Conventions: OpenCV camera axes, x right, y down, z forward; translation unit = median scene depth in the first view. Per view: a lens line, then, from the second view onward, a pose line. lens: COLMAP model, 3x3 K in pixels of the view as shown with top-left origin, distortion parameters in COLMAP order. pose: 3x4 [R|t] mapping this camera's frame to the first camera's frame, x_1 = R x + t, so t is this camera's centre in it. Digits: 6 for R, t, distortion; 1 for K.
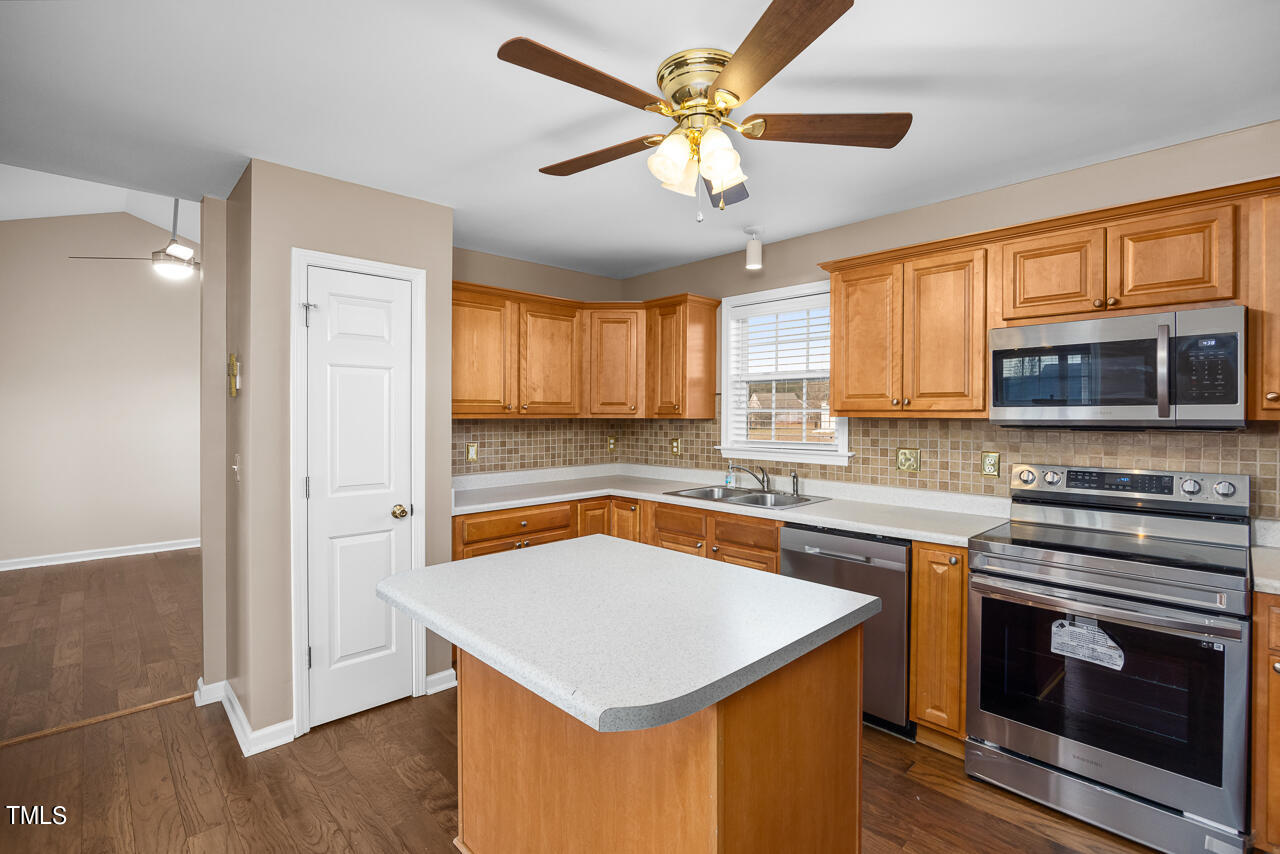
lens RADIAL K [[580.4, 0, 641.9], [0, 580.4, 420.1], [0, 0, 1]] dist [-0.013713, 0.001032]
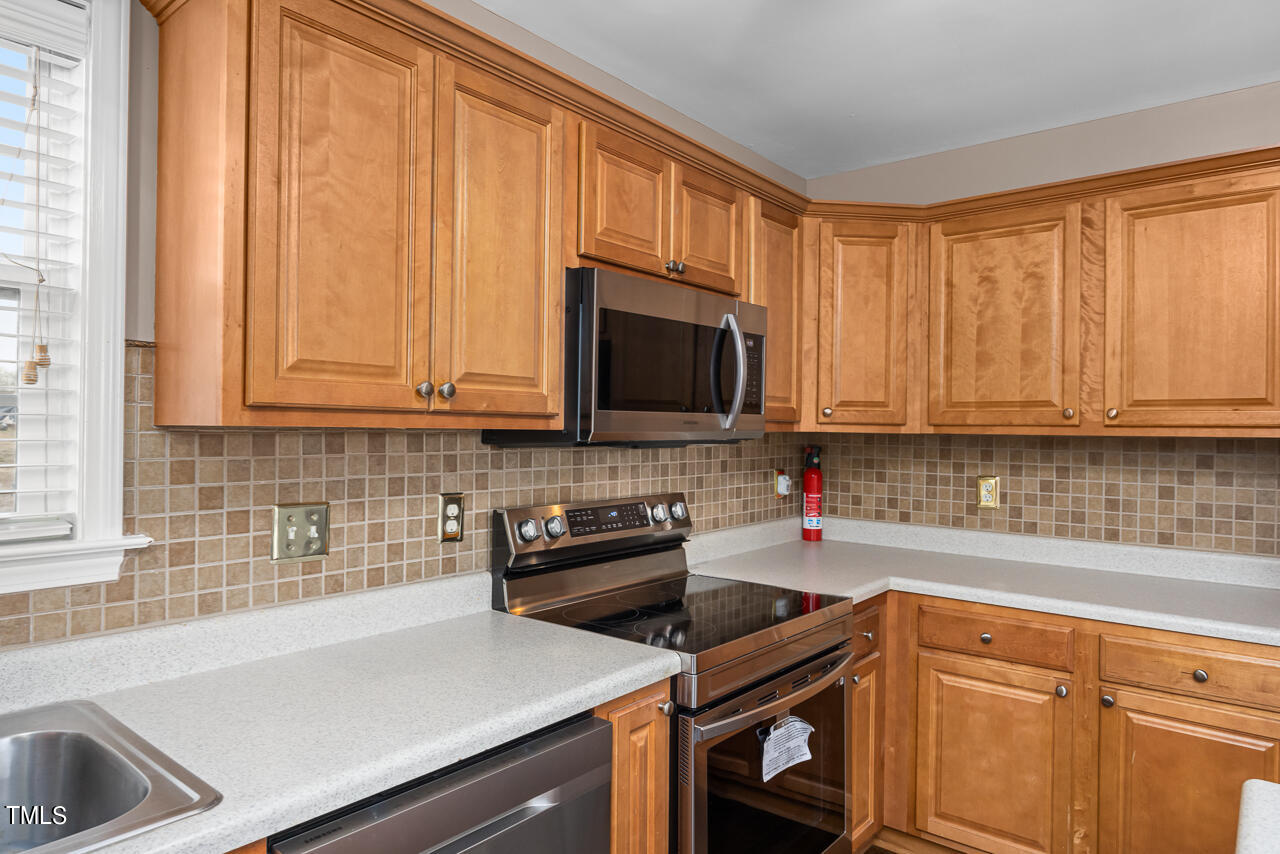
lens RADIAL K [[786.5, 0, 641.6], [0, 786.5, 426.1], [0, 0, 1]] dist [-0.007052, 0.002813]
pose [[-0.126267, -0.001489, 0.991995, -0.102973], [-0.002873, 0.999995, 0.001135, -0.005809], [-0.991992, -0.002707, -0.126271, 0.757587]]
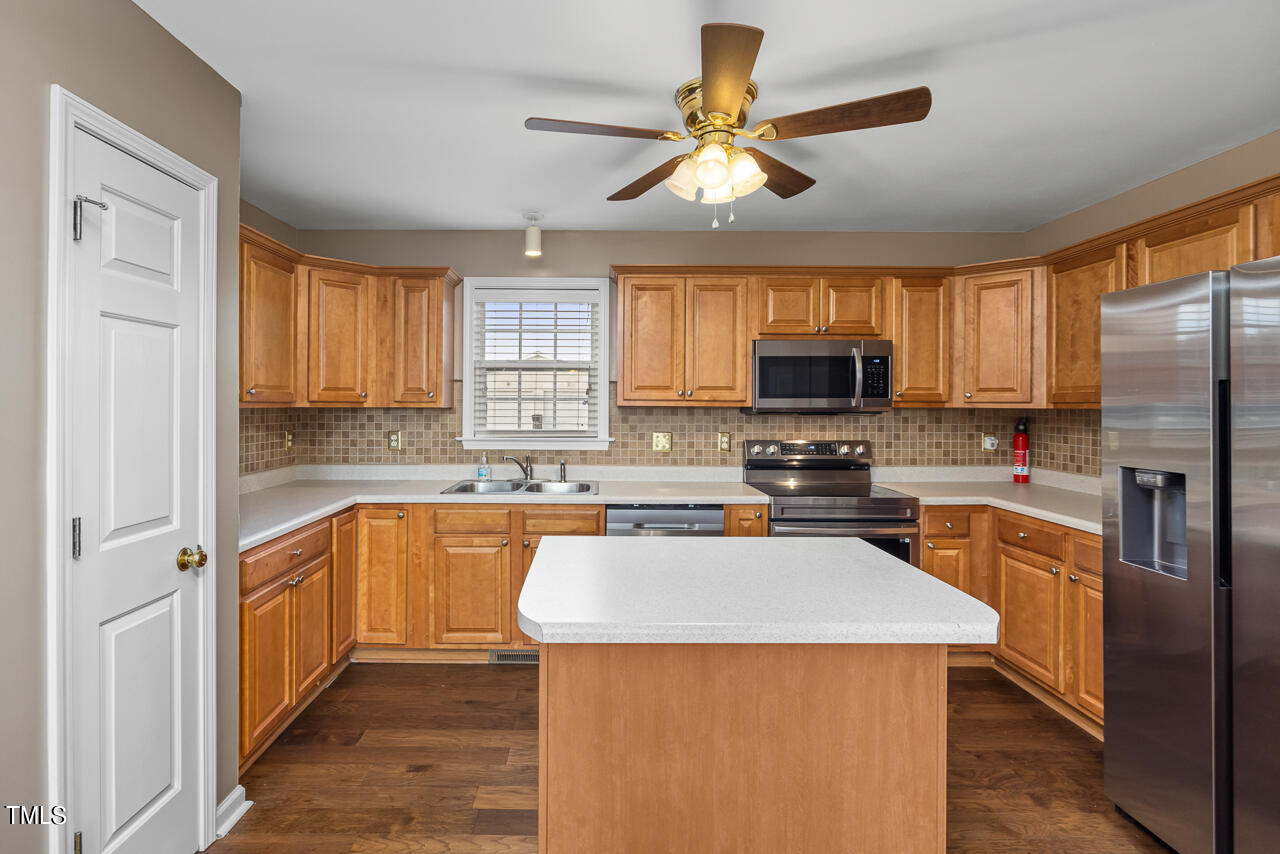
lens RADIAL K [[623.4, 0, 589.5], [0, 623.4, 406.4], [0, 0, 1]] dist [-0.004927, 0.001022]
pose [[0.699570, -0.001750, 0.714562, -0.506398], [0.004013, 0.999991, -0.001480, -0.002343], [-0.714553, 0.003903, 0.699570, 0.192586]]
